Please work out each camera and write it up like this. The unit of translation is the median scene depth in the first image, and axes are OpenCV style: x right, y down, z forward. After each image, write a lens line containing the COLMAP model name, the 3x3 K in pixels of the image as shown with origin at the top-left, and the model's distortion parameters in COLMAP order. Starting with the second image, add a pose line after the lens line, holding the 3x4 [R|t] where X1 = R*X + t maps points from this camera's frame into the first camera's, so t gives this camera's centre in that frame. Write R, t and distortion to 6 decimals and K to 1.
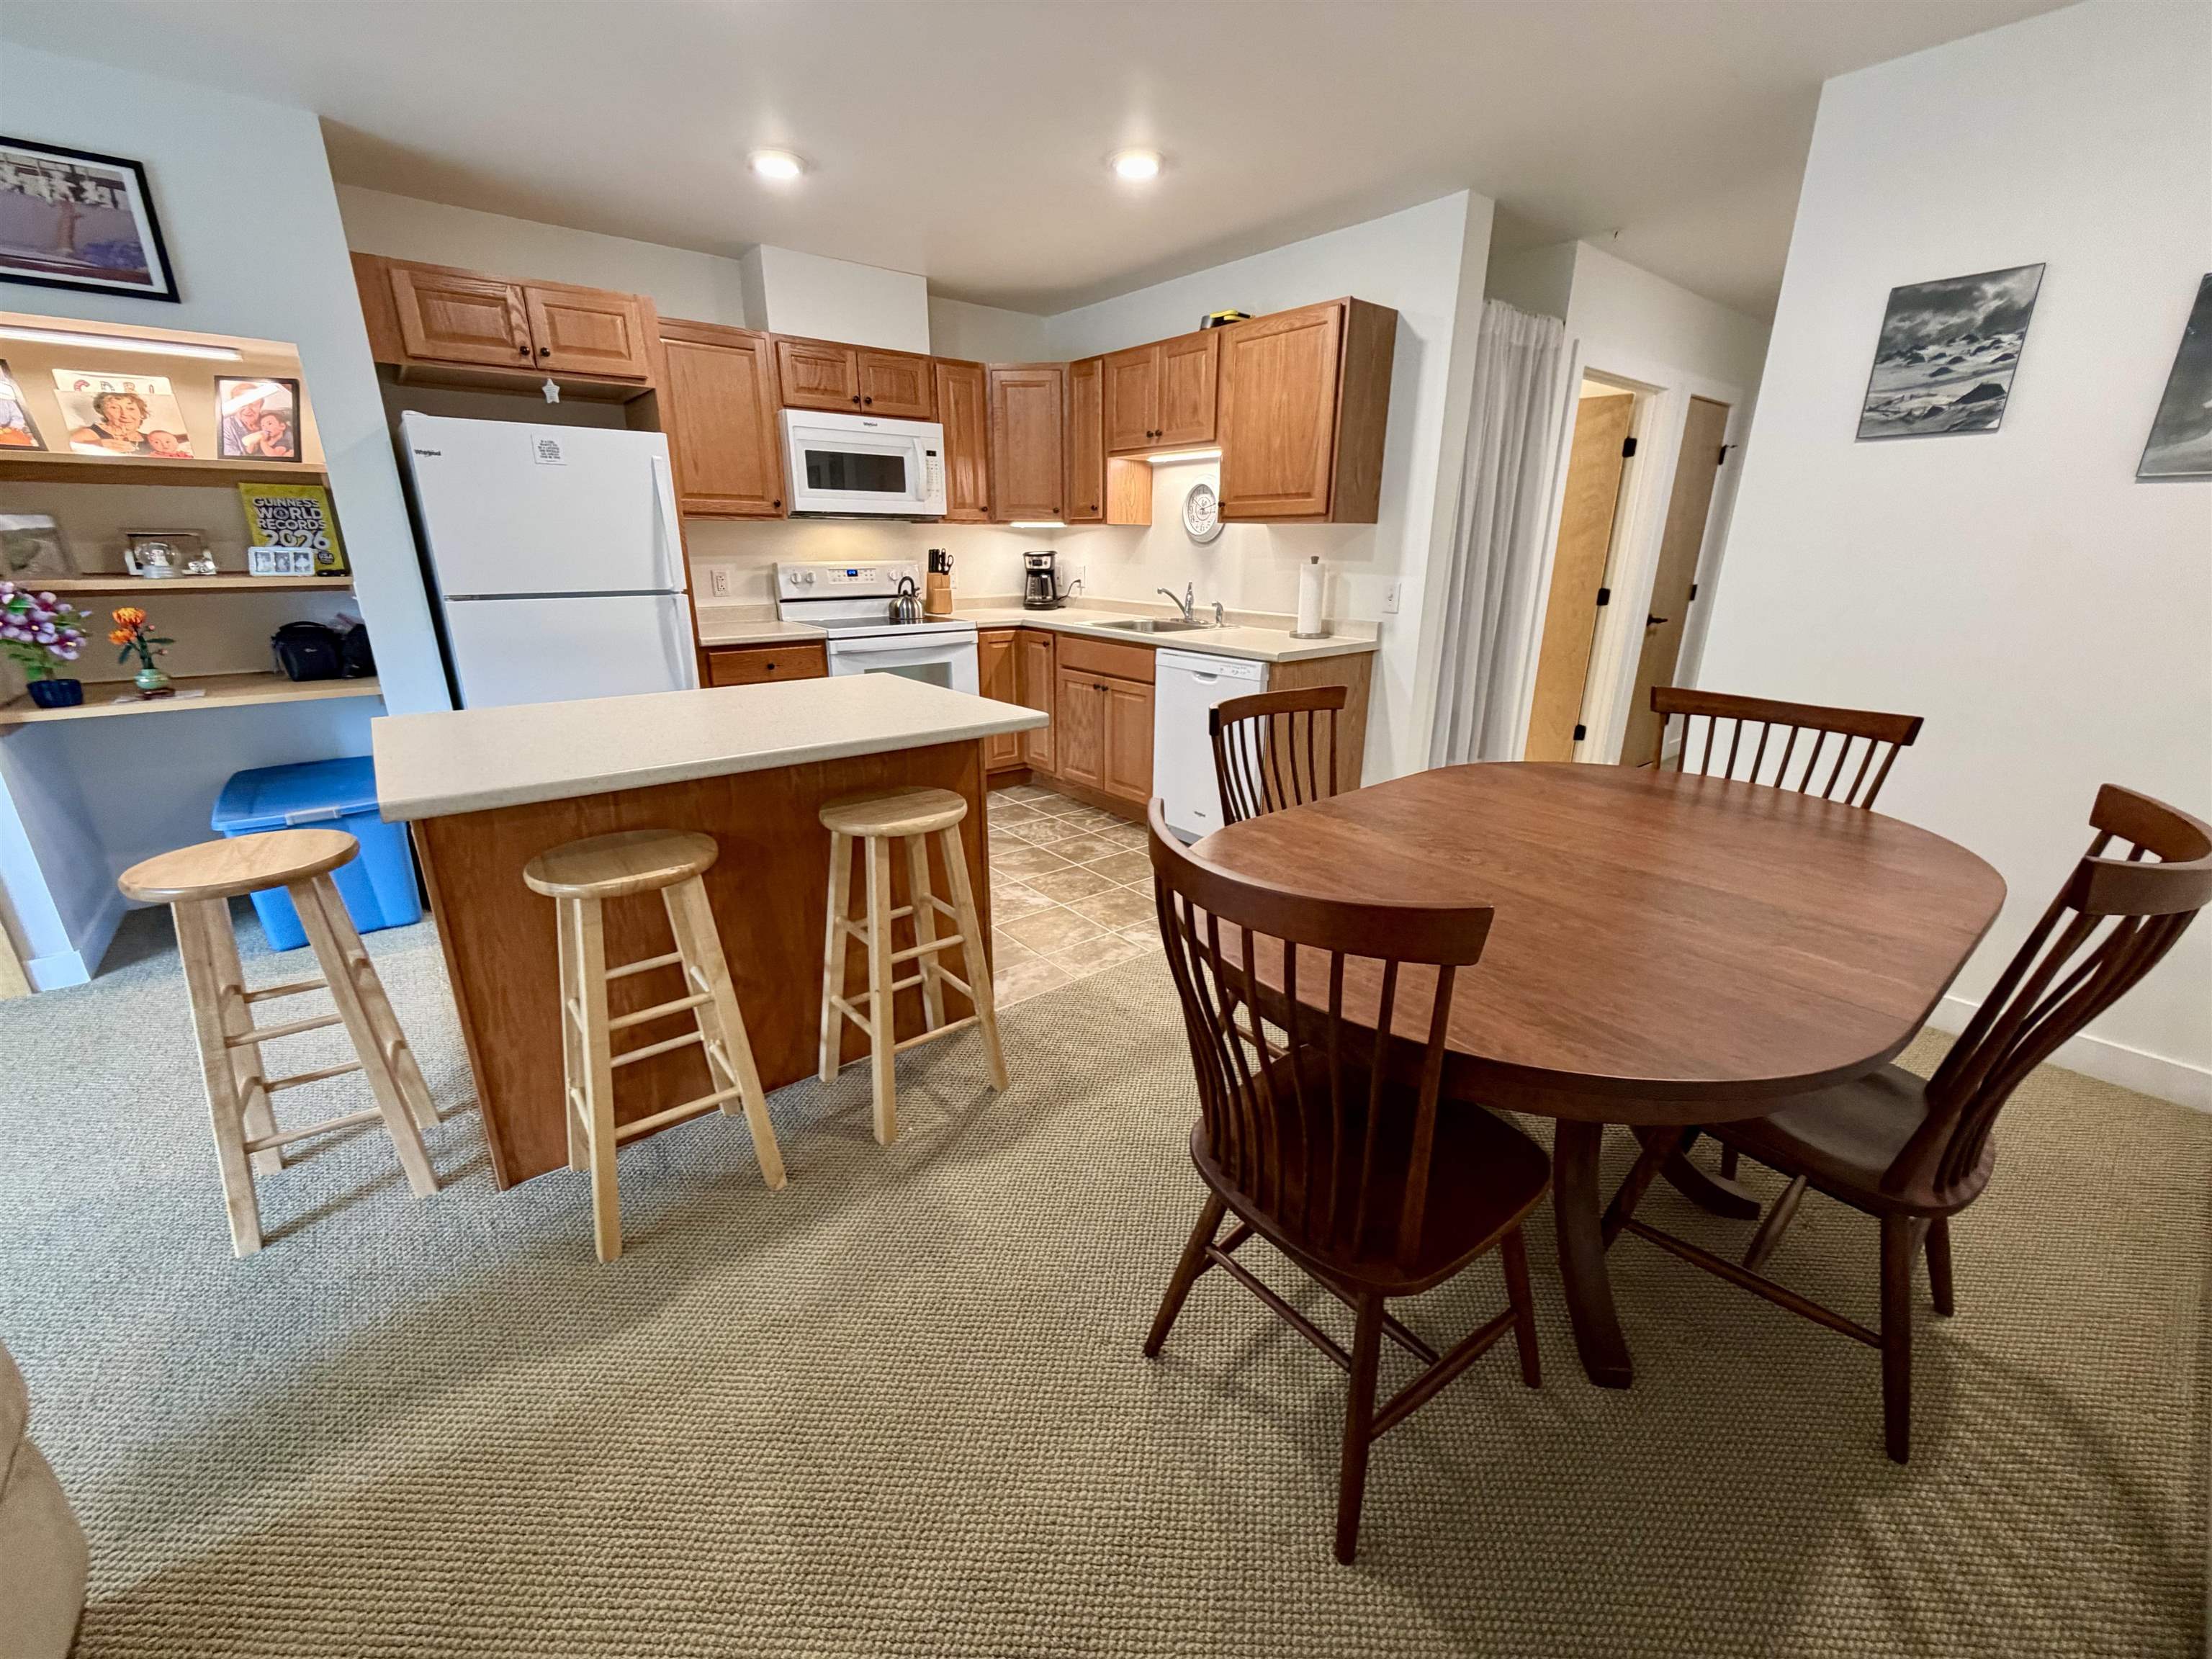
lens RADIAL K [[881.0, 0, 1109.6], [0, 881.0, 827.5], [0, 0, 1]] dist [0.001031, -0.000527]
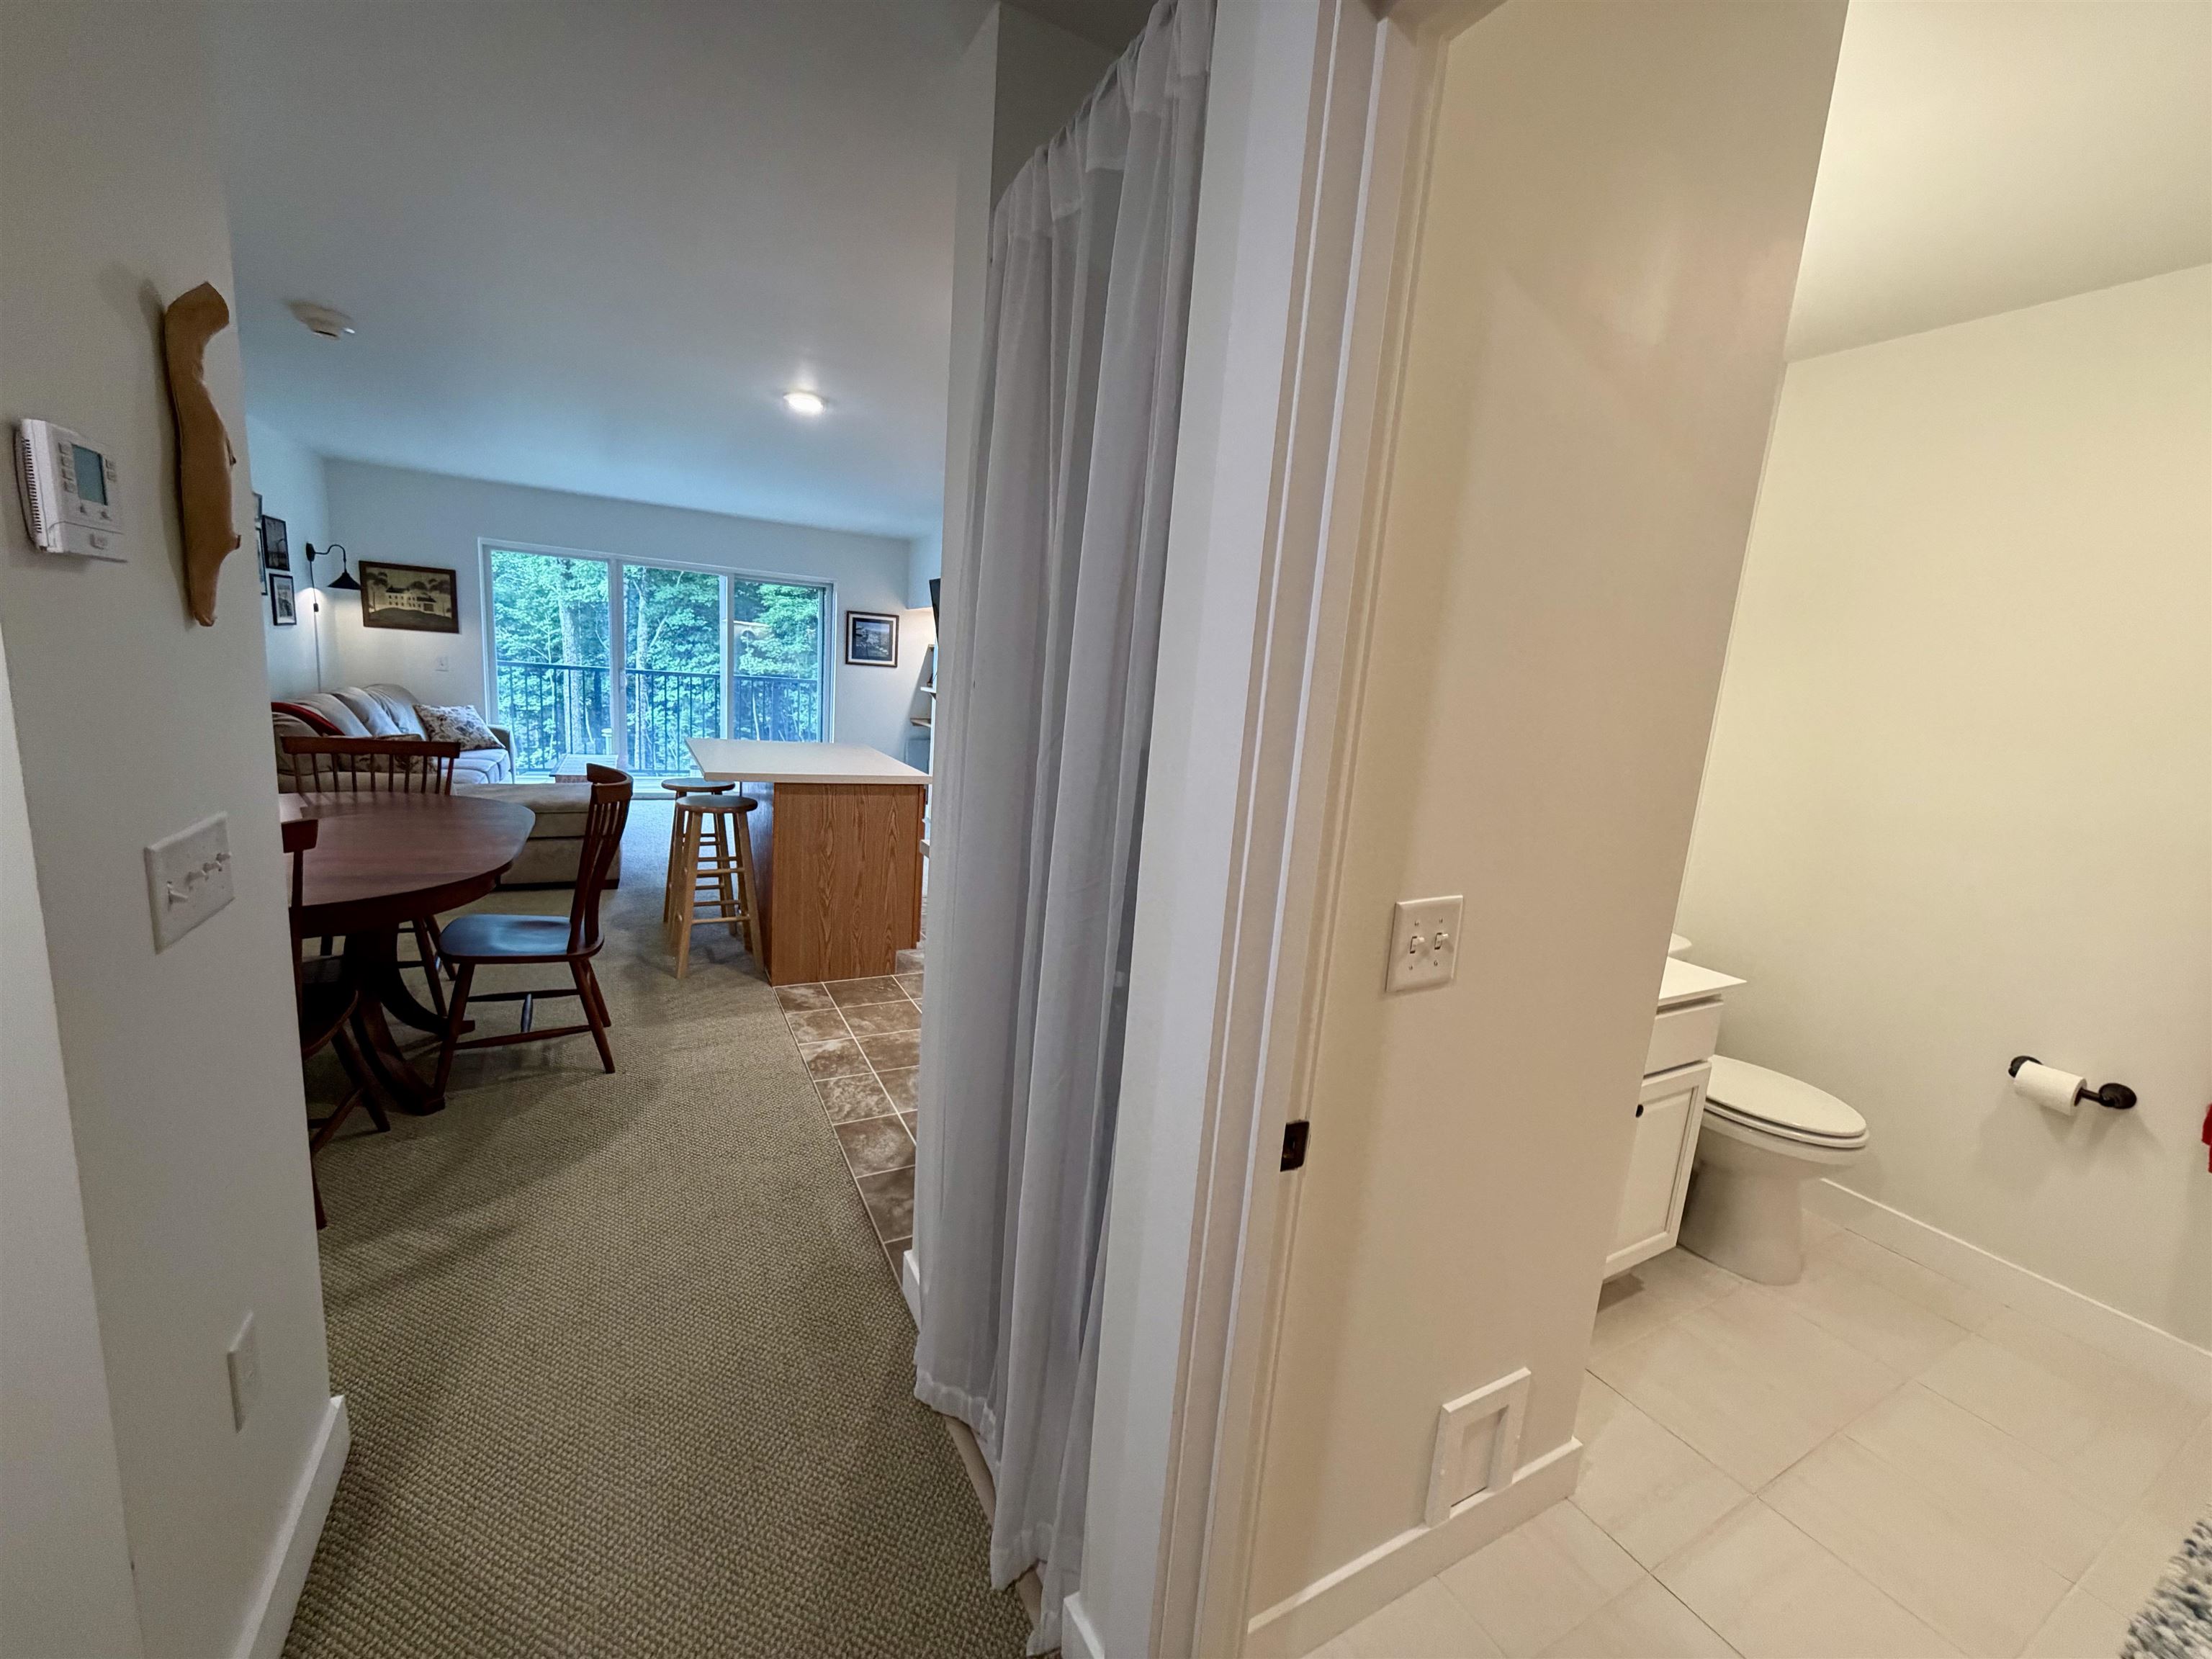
lens RADIAL K [[881.0, 0, 1109.4], [0, 881.0, 825.9], [0, 0, 1]] dist [0.001031, -0.000527]
pose [[-0.182251, 0.149524, -0.971816, 0.935927], [-0.380671, 0.900561, 0.209951, -0.448776], [0.906573, 0.408206, -0.107209, 1.278474]]
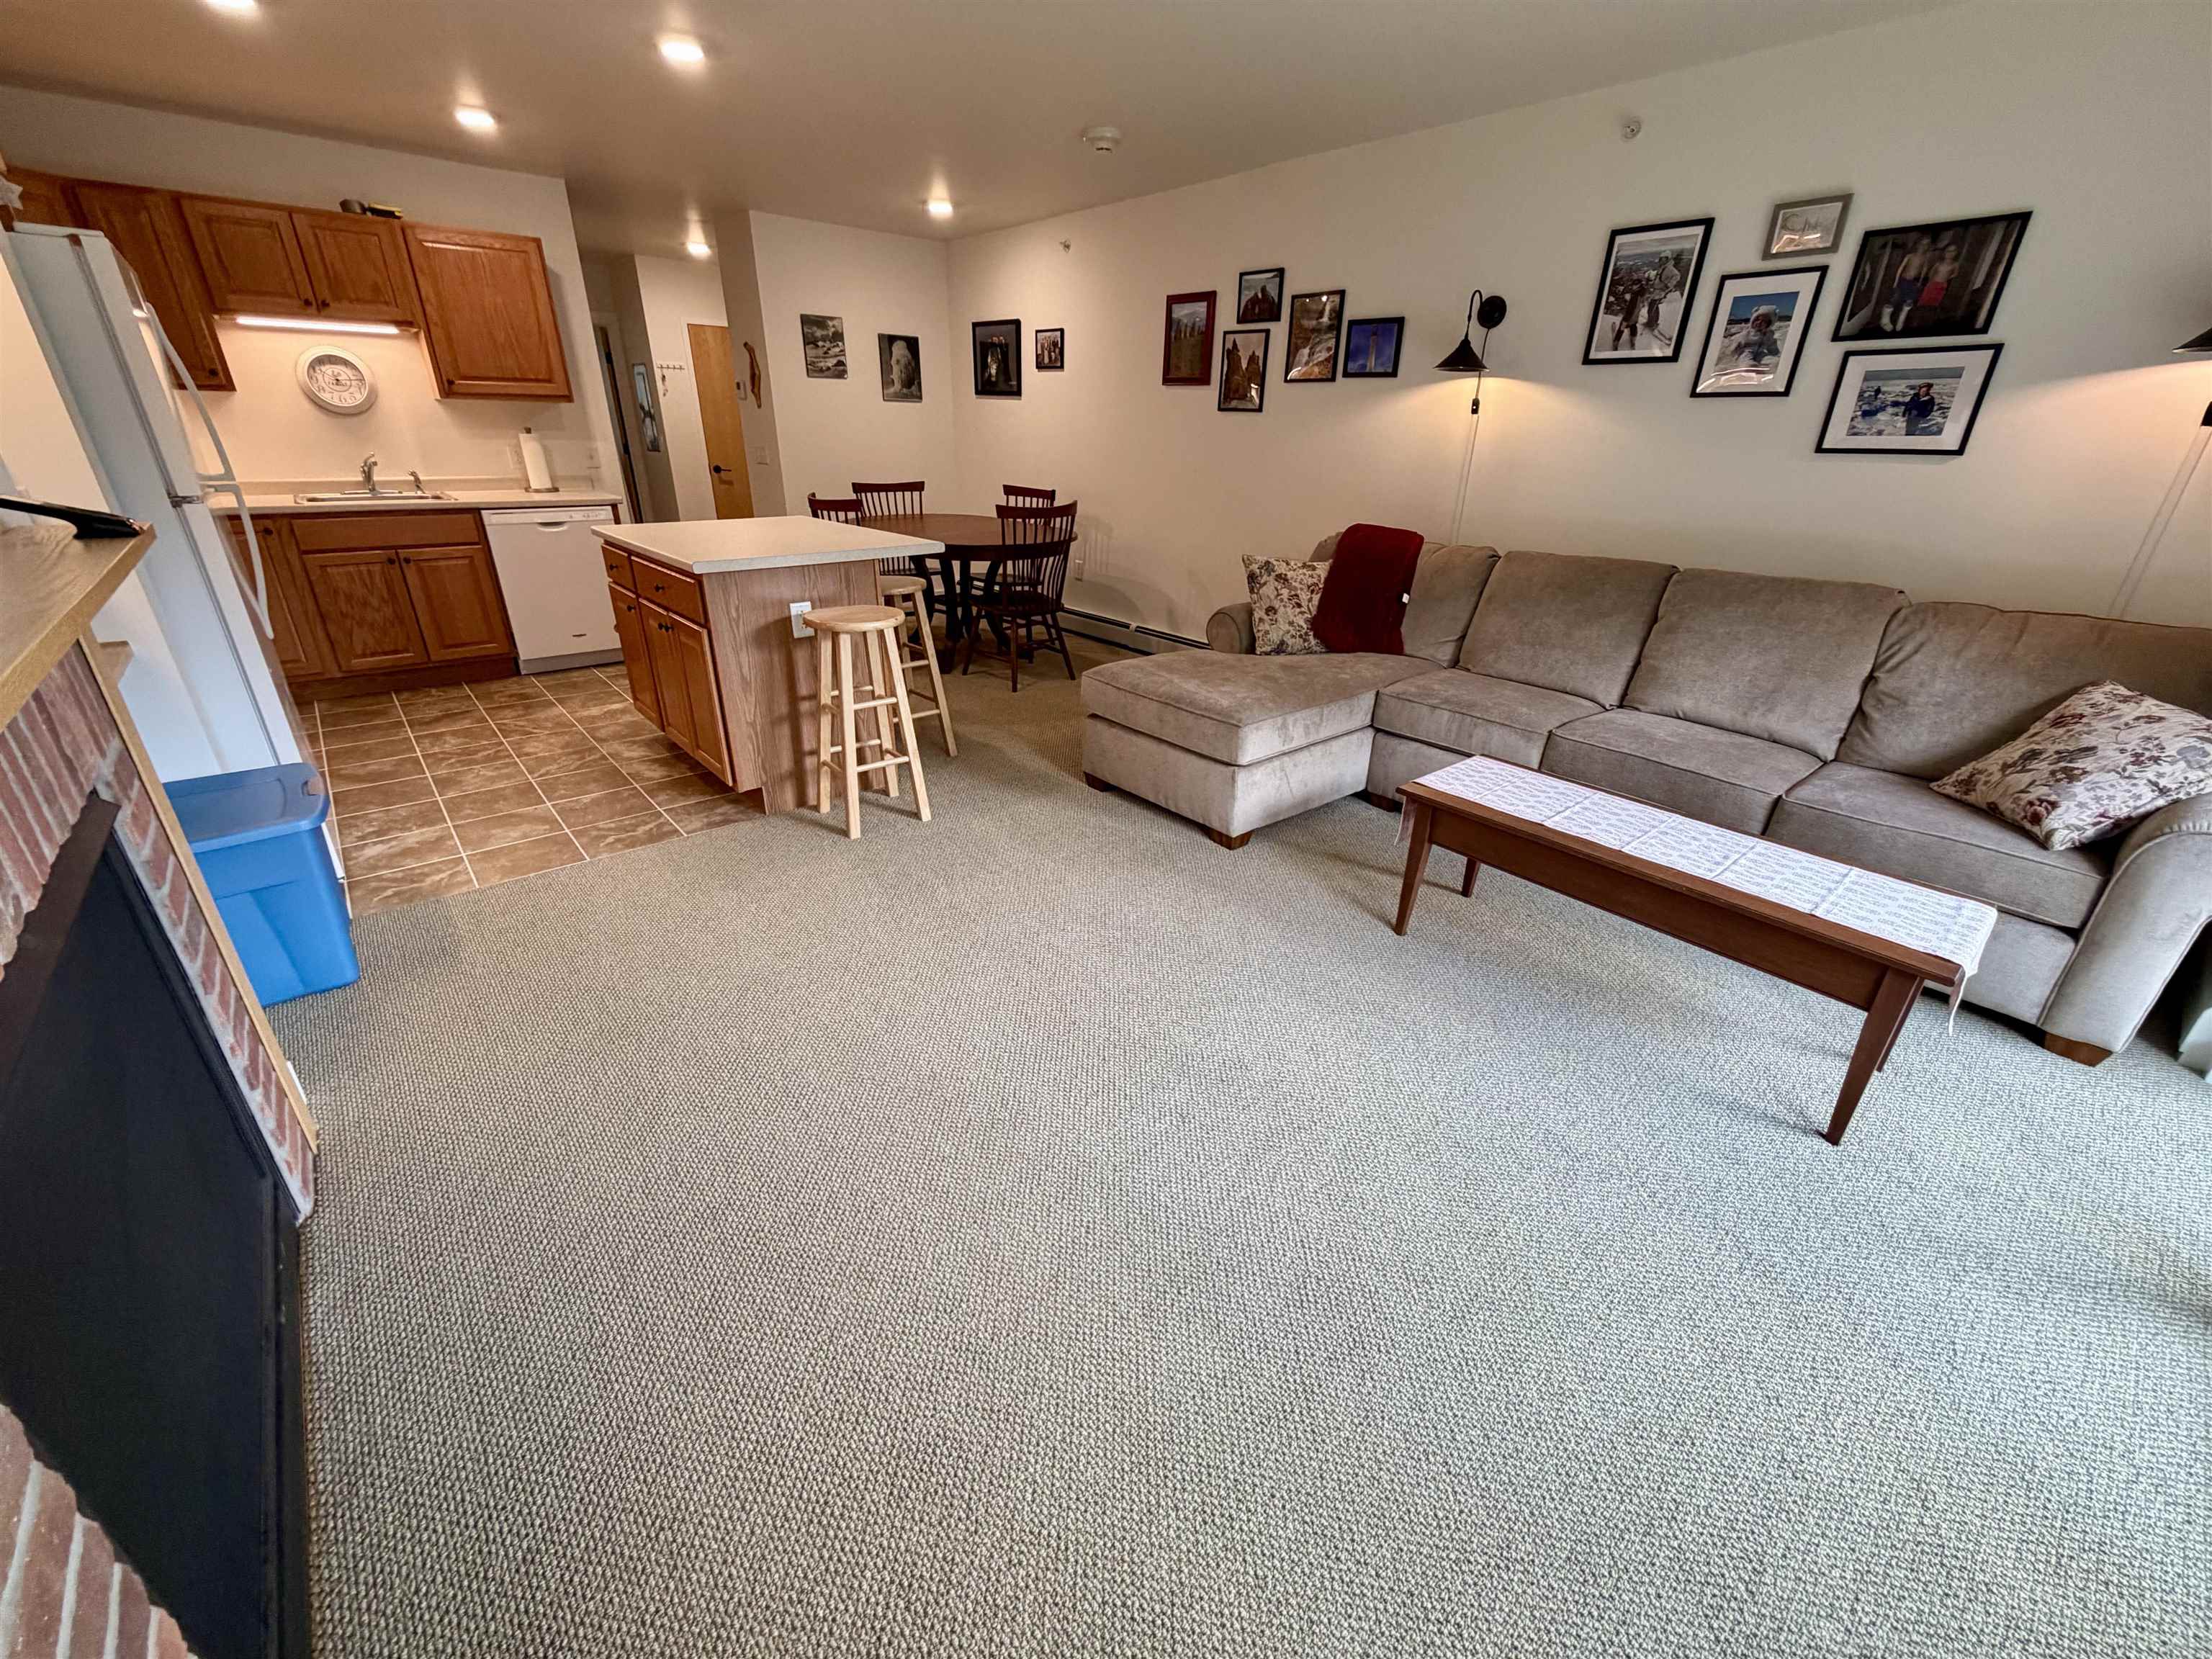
lens RADIAL K [[881.0, 0, 1109.5], [0, 881.0, 828.1], [0, 0, 1]] dist [0.001031, -0.000527]
pose [[-0.030316, -0.421835, 0.906166, -1.471198], [0.290208, 0.863815, 0.411829, -0.093539], [-0.956483, 0.275462, 0.096233, 0.237108]]
